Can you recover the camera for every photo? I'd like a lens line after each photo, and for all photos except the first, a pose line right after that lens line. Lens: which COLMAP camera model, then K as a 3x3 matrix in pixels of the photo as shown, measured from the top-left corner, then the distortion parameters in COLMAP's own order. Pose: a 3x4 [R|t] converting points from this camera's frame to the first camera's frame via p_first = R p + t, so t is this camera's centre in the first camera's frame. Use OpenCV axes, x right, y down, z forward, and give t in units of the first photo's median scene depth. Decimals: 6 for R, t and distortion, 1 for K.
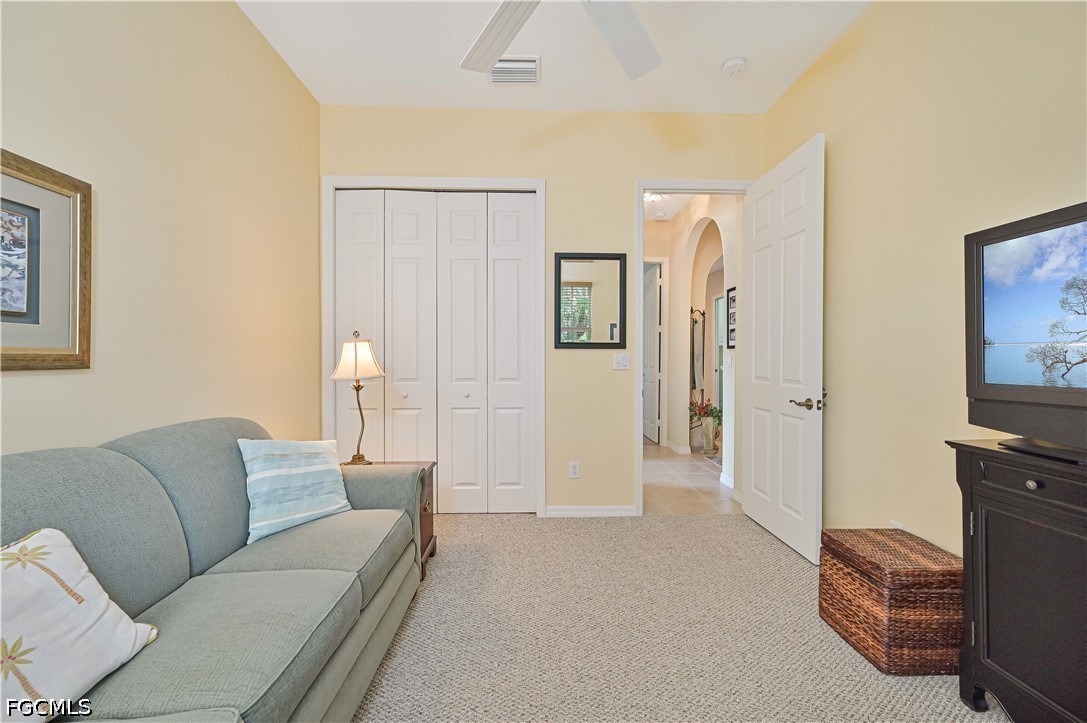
lens RADIAL K [[433.4, 0, 548.1], [0, 433.4, 354.8], [0, 0, 1]] dist [0.000535, 0.000296]
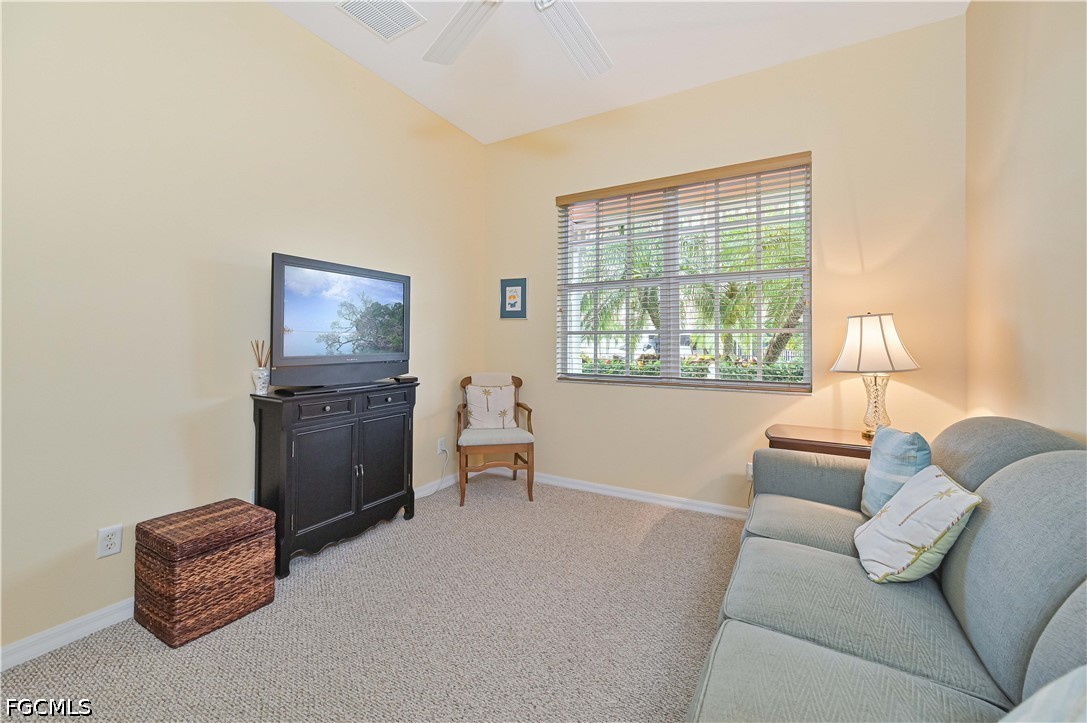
lens RADIAL K [[433.4, 0, 548.1], [0, 433.4, 354.8], [0, 0, 1]] dist [0.000535, 0.000296]
pose [[-0.847450, -0.021003, 0.530460, -0.634473], [-0.010305, 0.999680, 0.023117, 0.016816], [-0.530775, 0.014124, -0.847395, 2.020031]]
